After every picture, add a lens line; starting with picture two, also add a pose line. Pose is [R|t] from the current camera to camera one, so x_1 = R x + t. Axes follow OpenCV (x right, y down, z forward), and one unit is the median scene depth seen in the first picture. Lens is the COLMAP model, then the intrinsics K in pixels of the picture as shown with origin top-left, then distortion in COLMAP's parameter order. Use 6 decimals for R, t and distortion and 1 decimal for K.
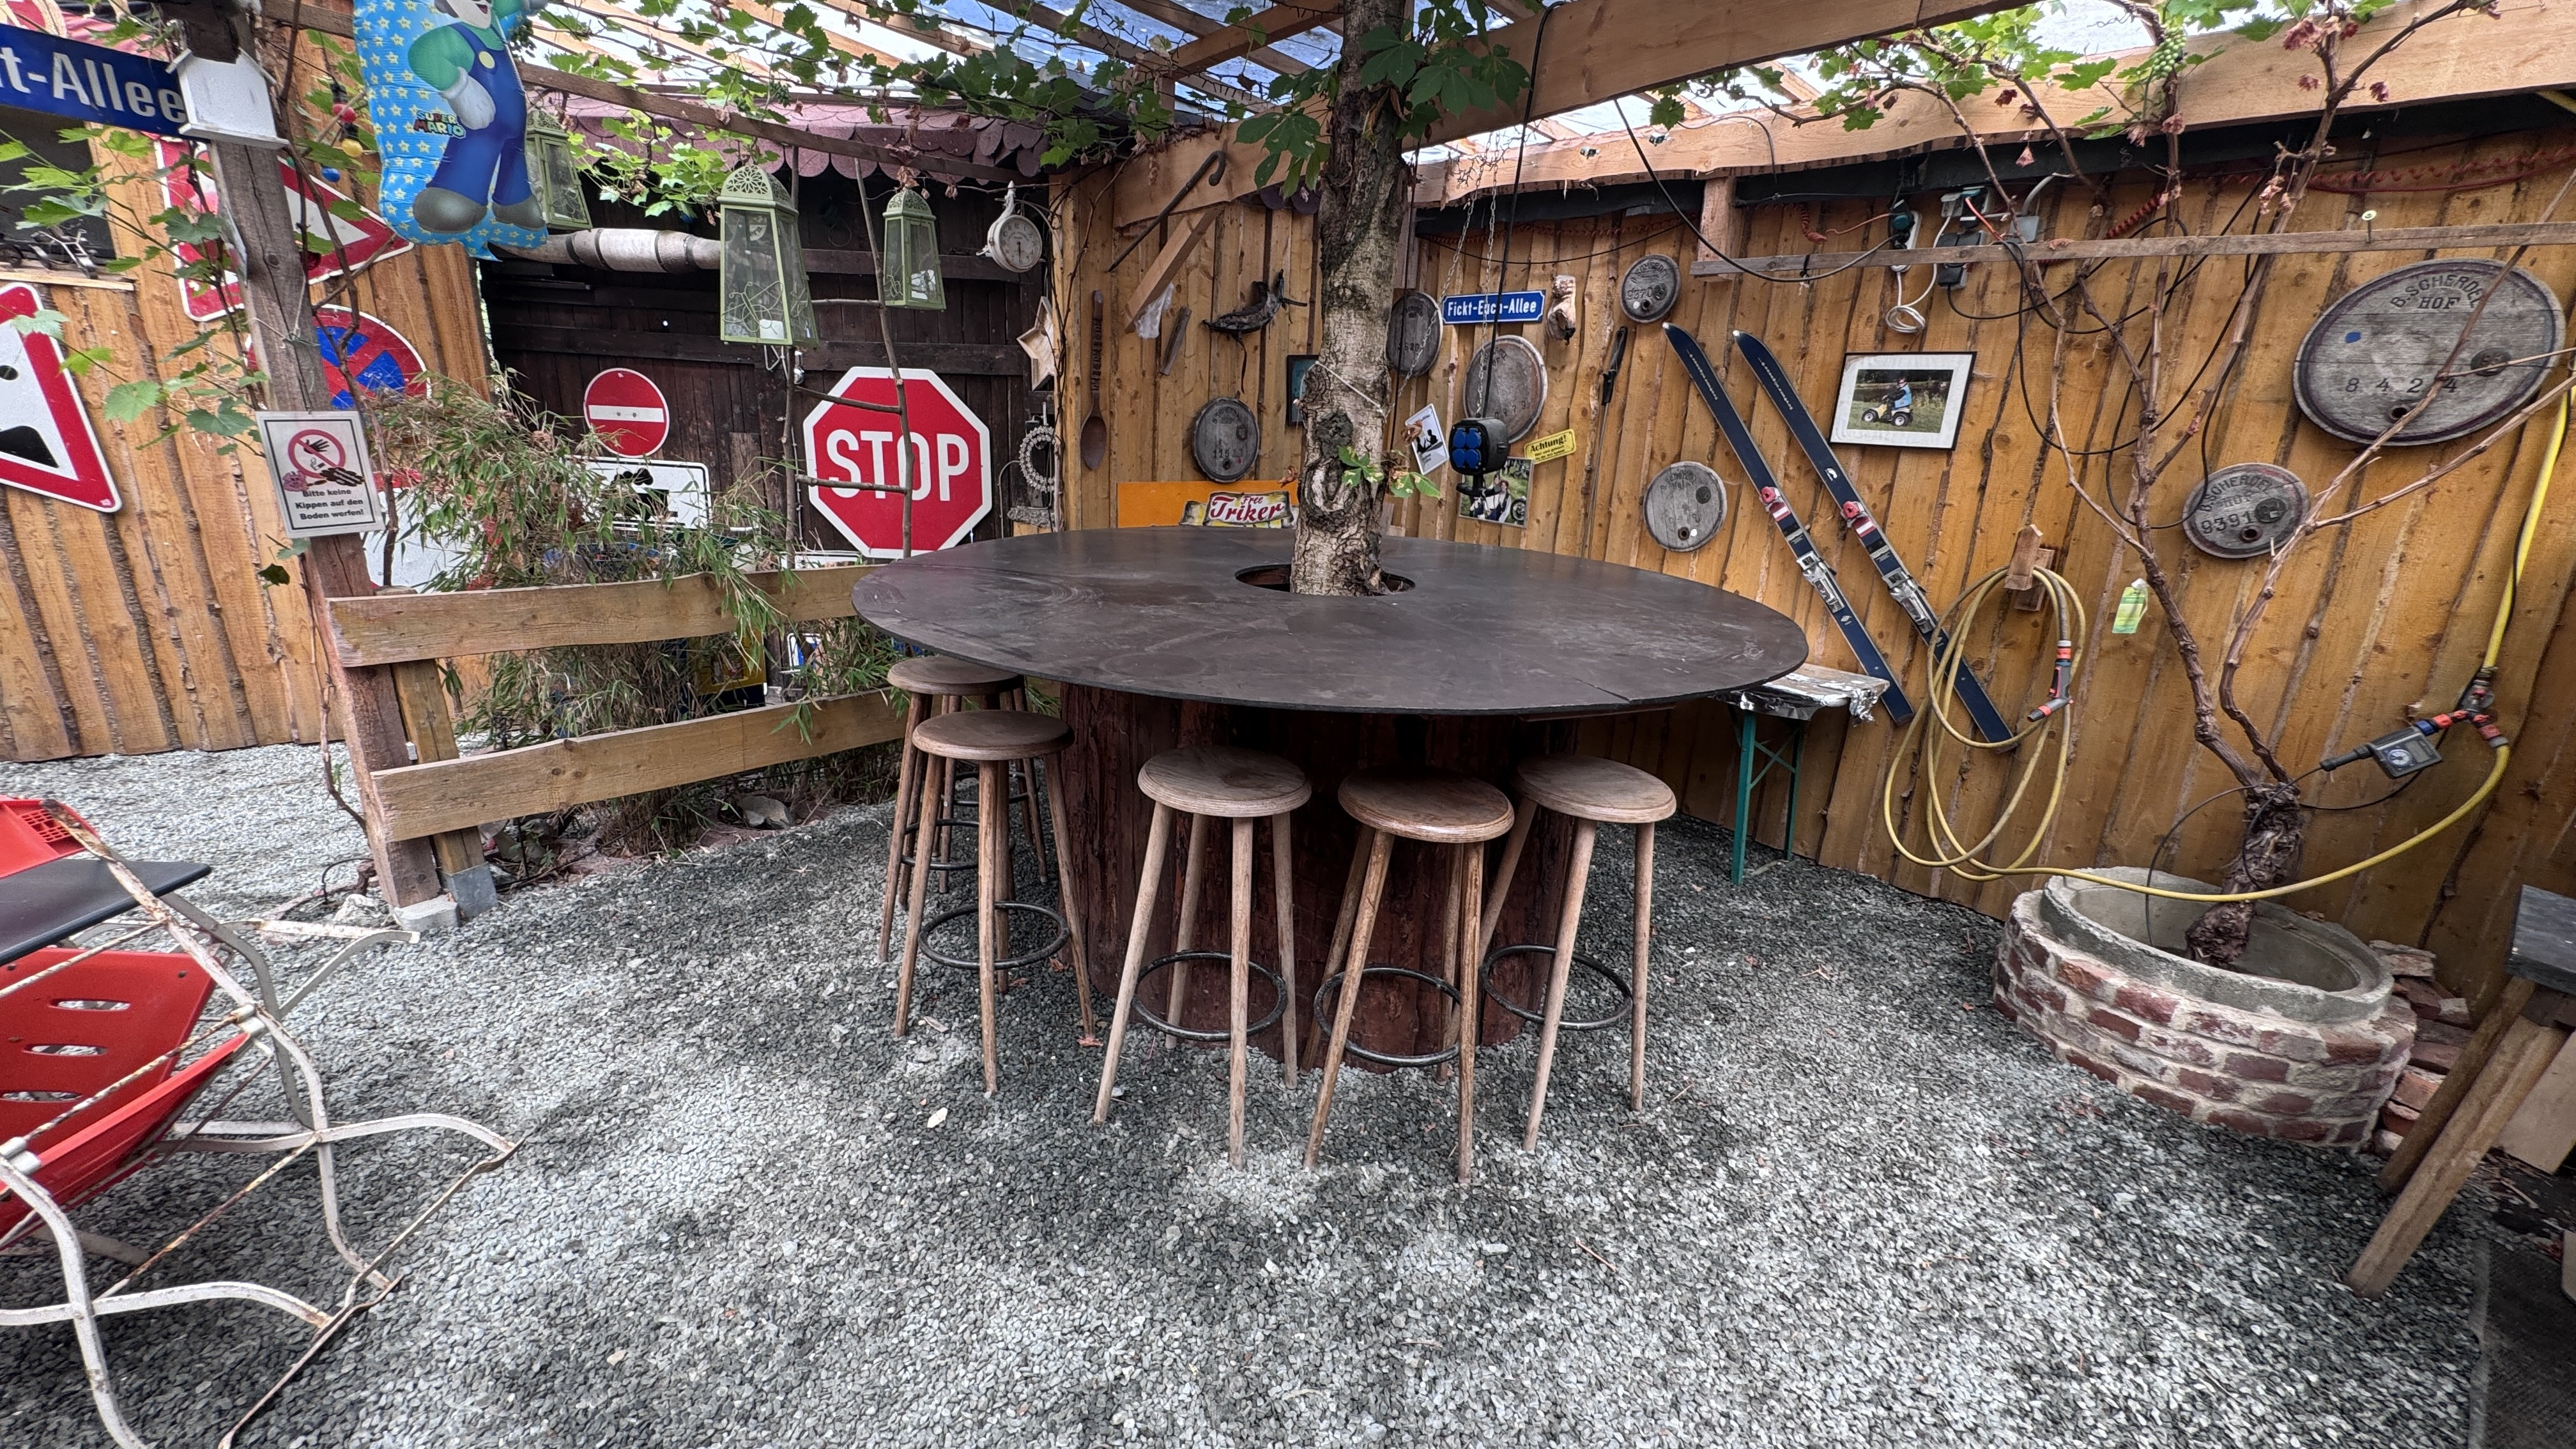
lens RADIAL K [[1042.5, 0, 1288.0], [0, 1042.5, 724.5], [0, 0, 1]] dist [-0.001587, -0.000144]
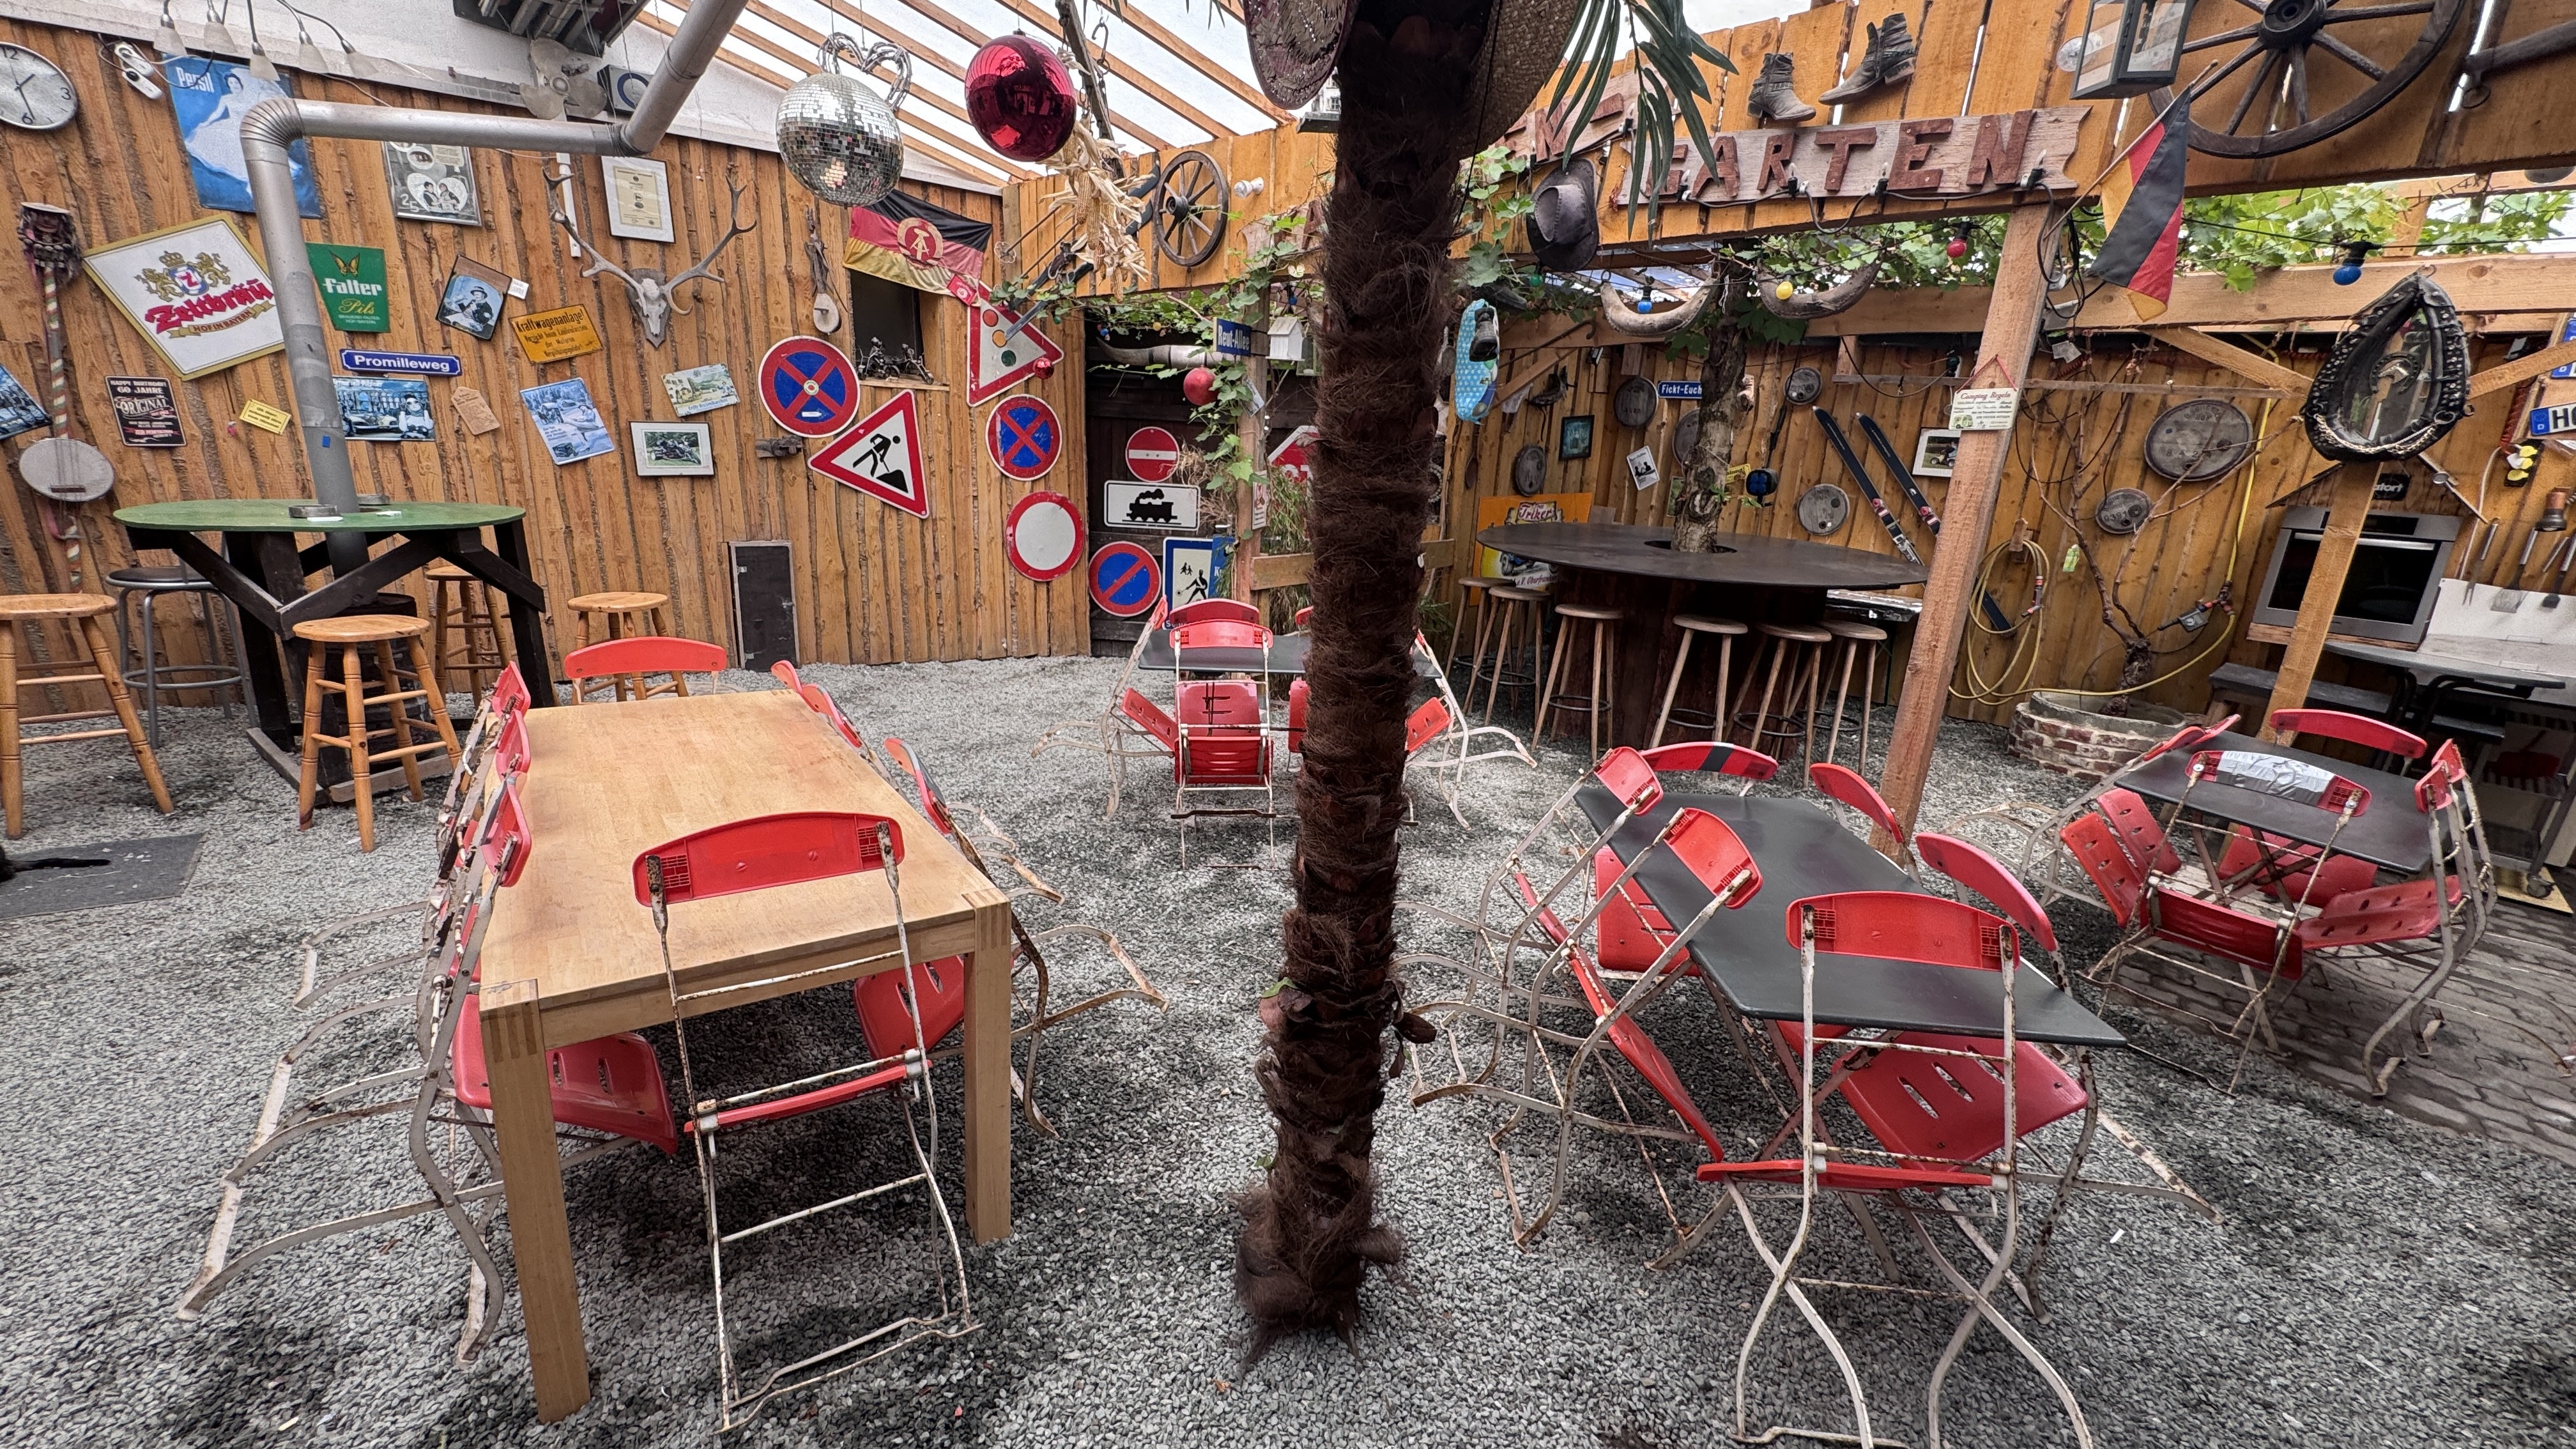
lens RADIAL K [[1042.5, 0, 1288.0], [0, 1042.5, 724.5], [0, 0, 1]] dist [-0.001587, -0.000144]
pose [[0.999534, -0.012144, 0.027990, -0.801932], [0.012155, 0.999926, -0.000209, 0.198502], [-0.027985, 0.000549, 0.999608, -1.016940]]
